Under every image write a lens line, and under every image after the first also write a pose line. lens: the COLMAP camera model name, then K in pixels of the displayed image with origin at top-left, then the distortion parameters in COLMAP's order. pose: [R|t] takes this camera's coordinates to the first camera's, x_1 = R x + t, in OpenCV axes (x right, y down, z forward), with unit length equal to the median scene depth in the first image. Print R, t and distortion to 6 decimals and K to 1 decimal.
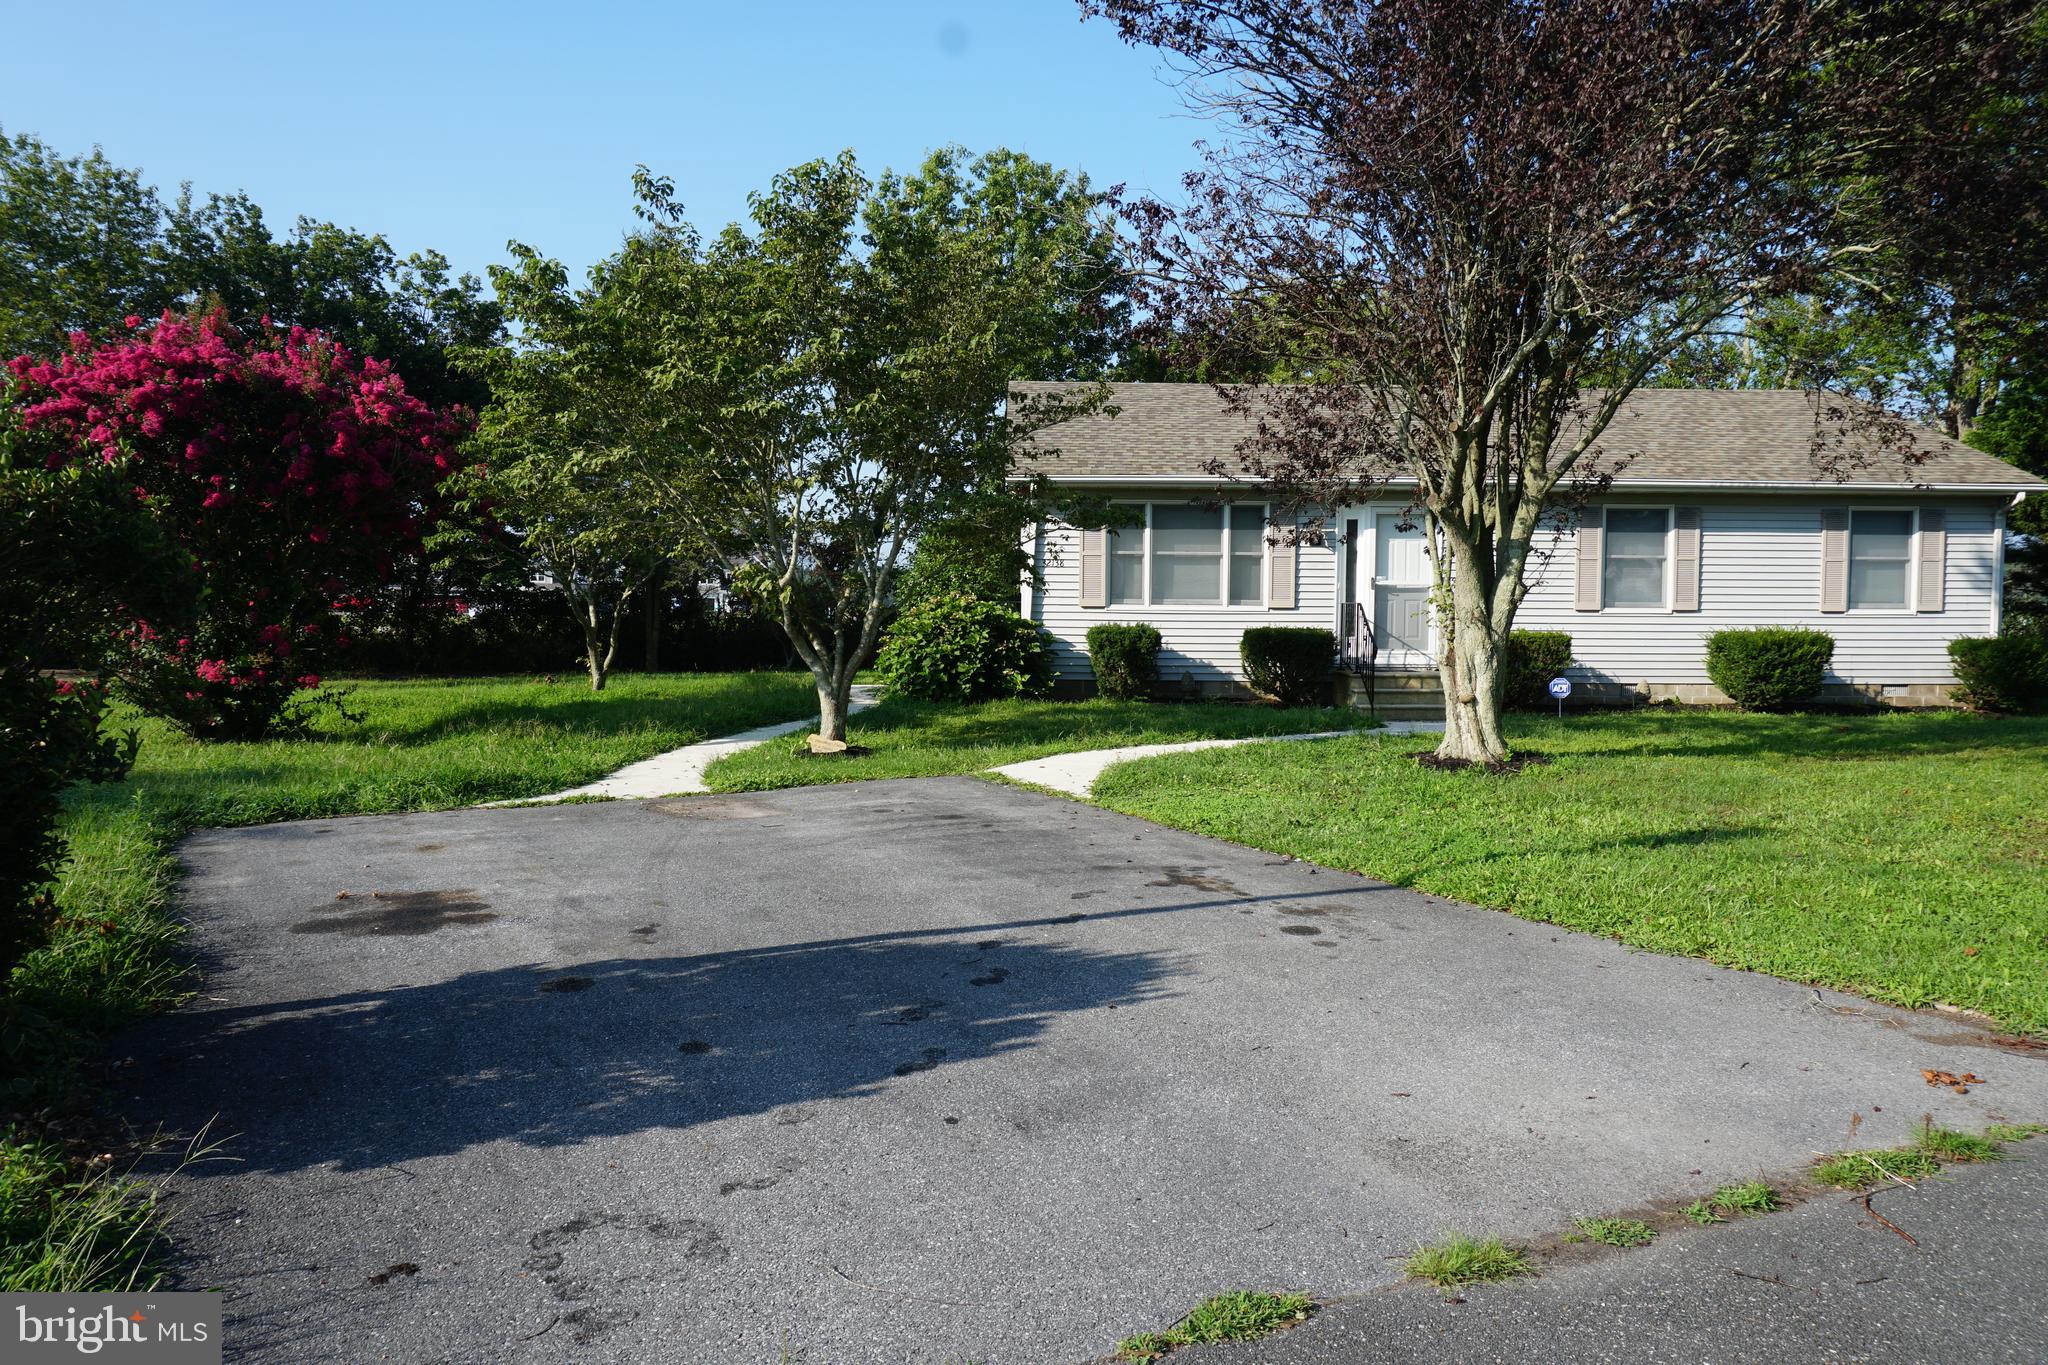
lens RADIAL K [[1366.6, 0, 1034.0], [0, 1366.6, 681.1], [0, 0, 1]] dist [-0.057297, 0.038704]
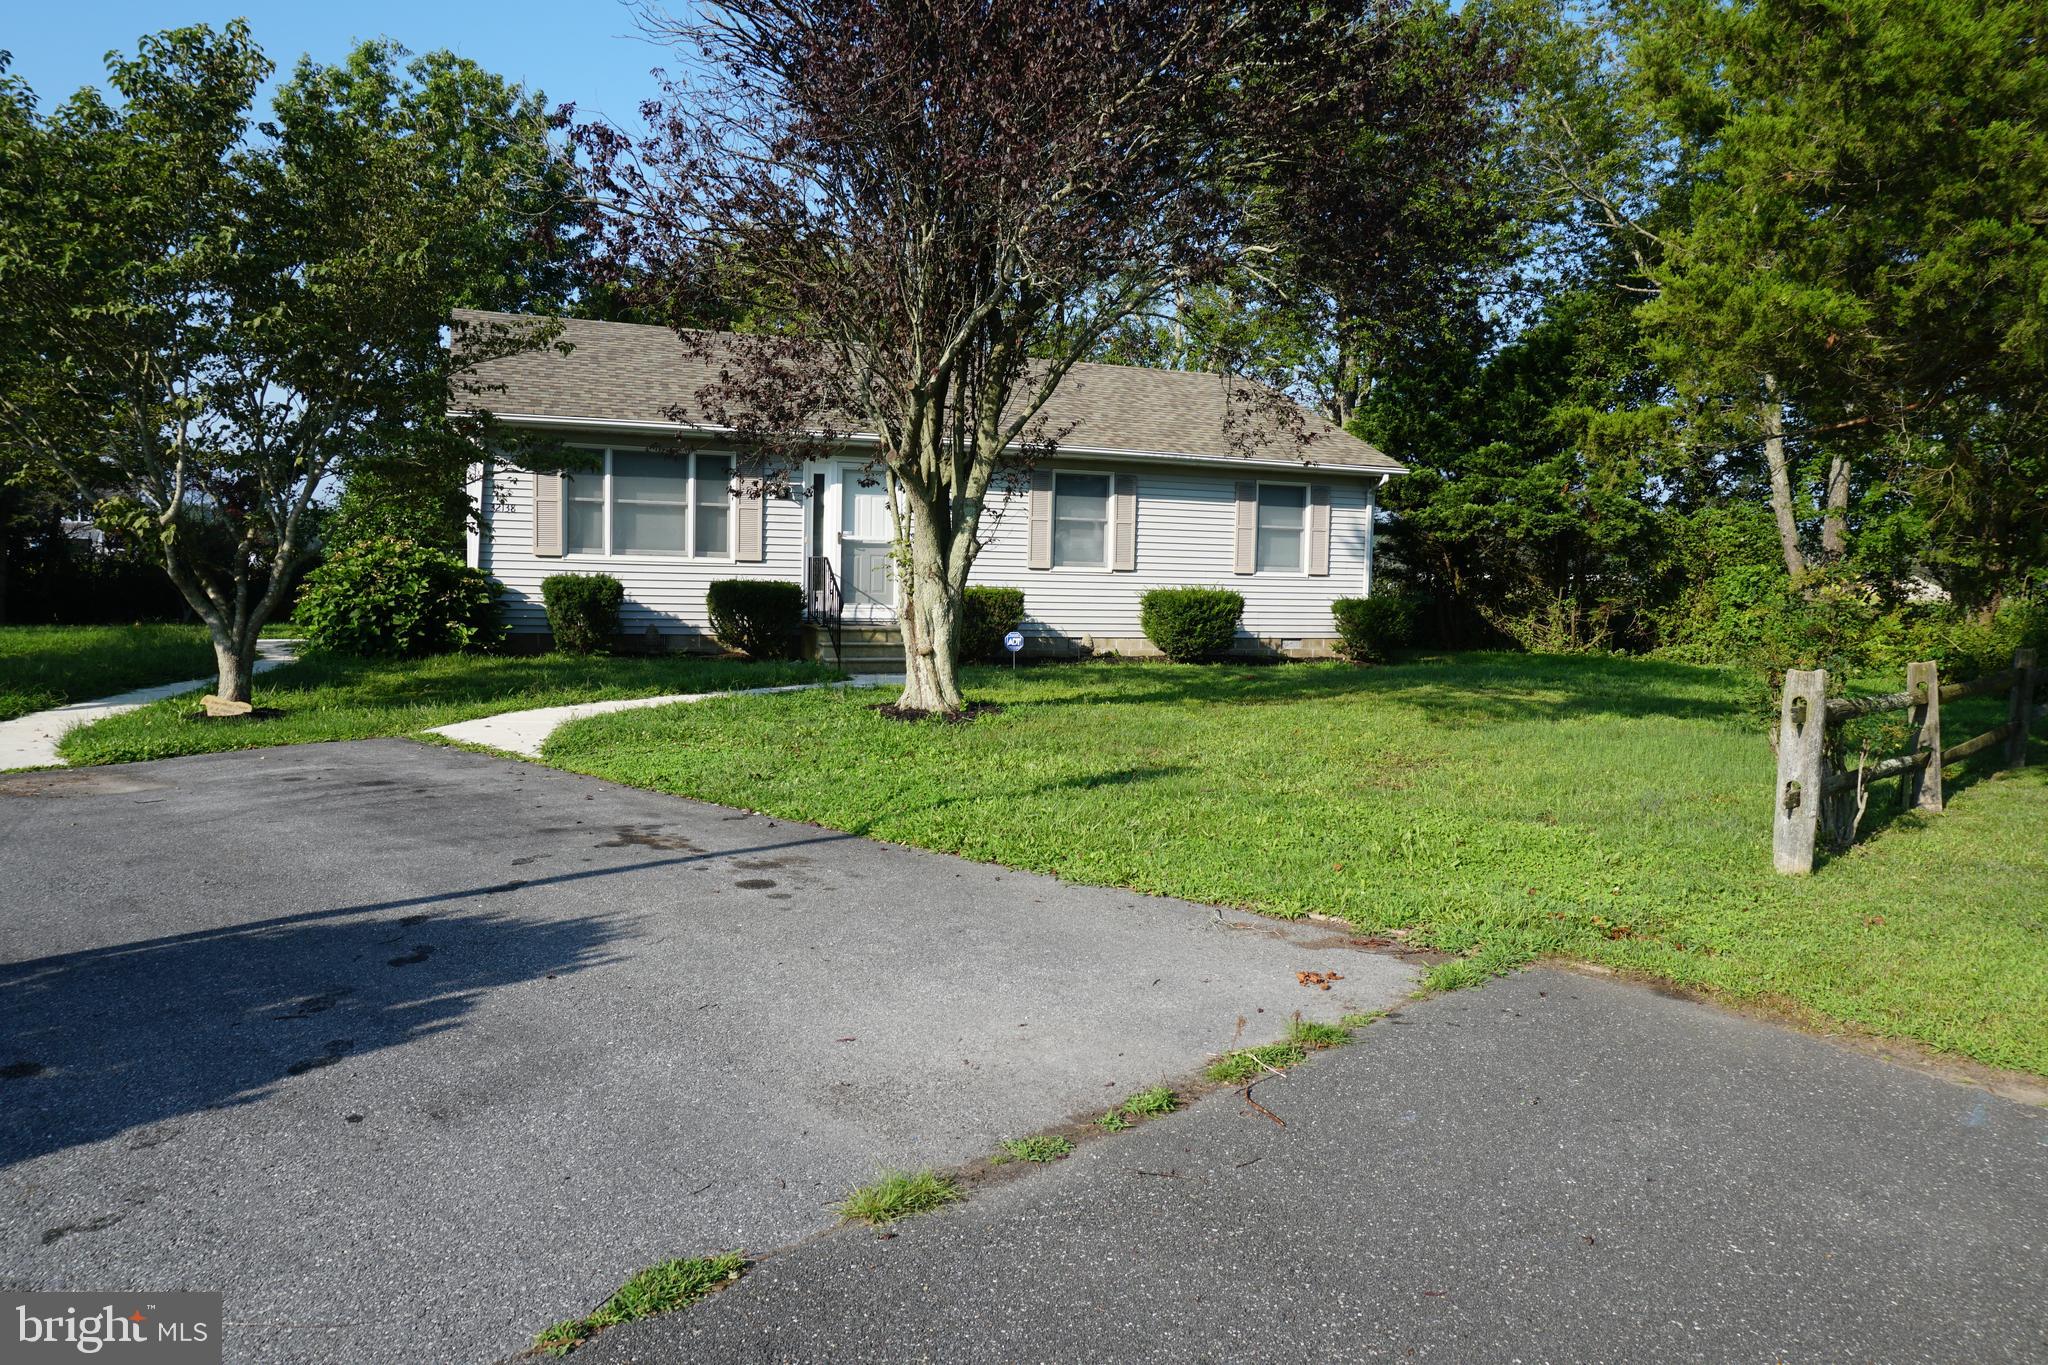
lens RADIAL K [[1366.6, 0, 1034.0], [0, 1366.6, 681.1], [0, 0, 1]] dist [-0.057297, 0.038704]
pose [[0.928360, -0.011531, 0.371504, 0.009705], [-0.000869, 0.999449, 0.033193, 0.001142], [-0.371681, -0.031138, 0.927838, 0.004703]]
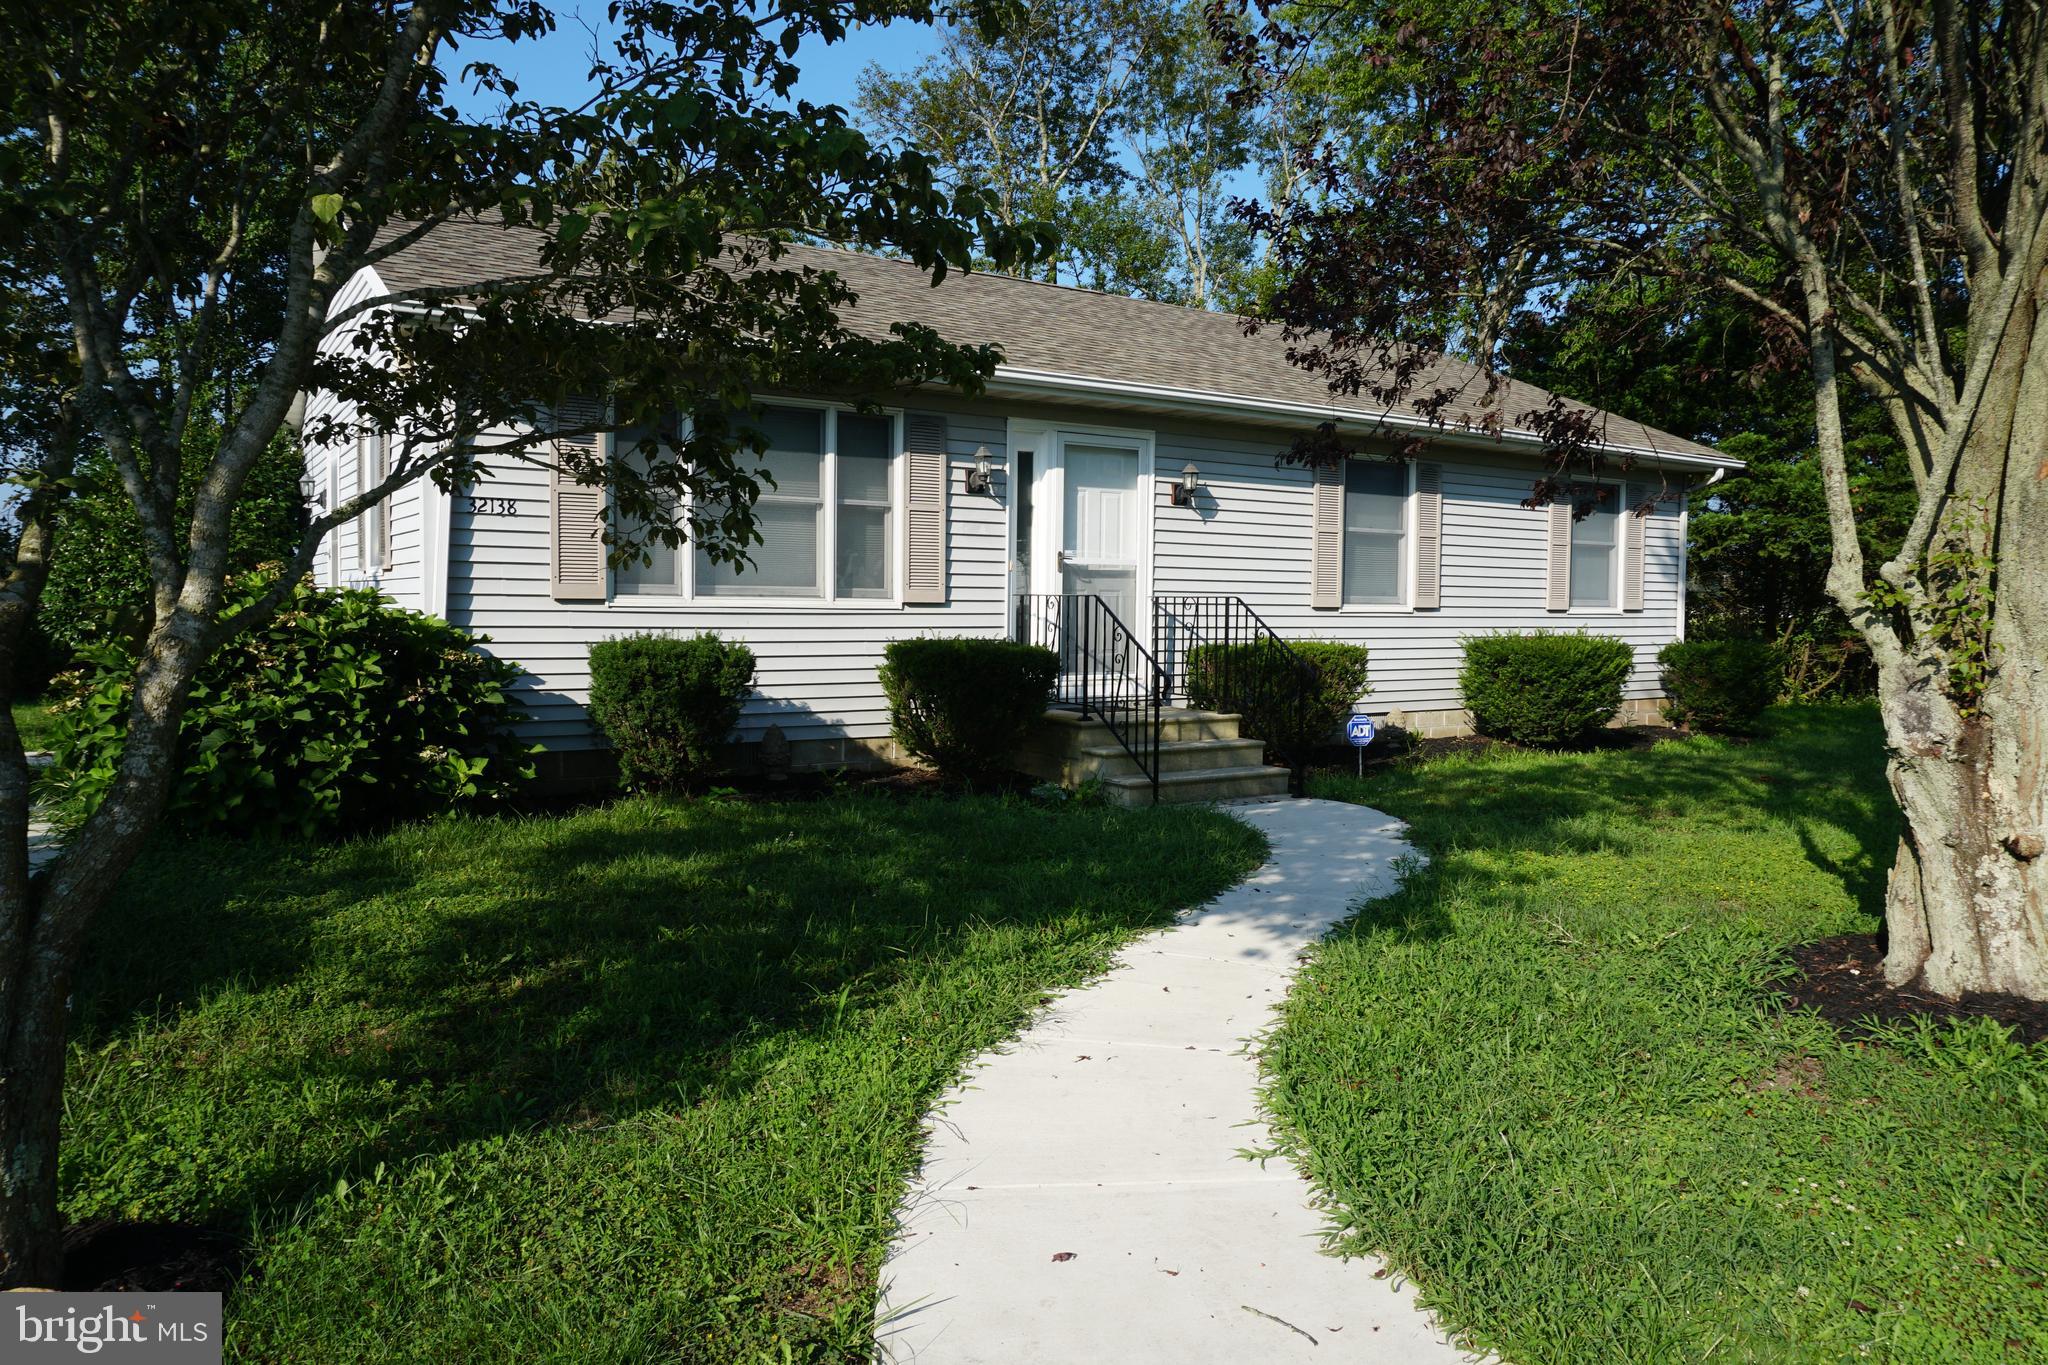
lens RADIAL K [[1366.6, 0, 1034.0], [0, 1366.6, 681.1], [0, 0, 1]] dist [-0.057297, 0.038704]
pose [[0.846443, -0.026128, 0.531837, -0.140355], [0.020121, 0.999652, 0.017086, -0.054841], [-0.532098, -0.003762, 0.846674, 0.910526]]
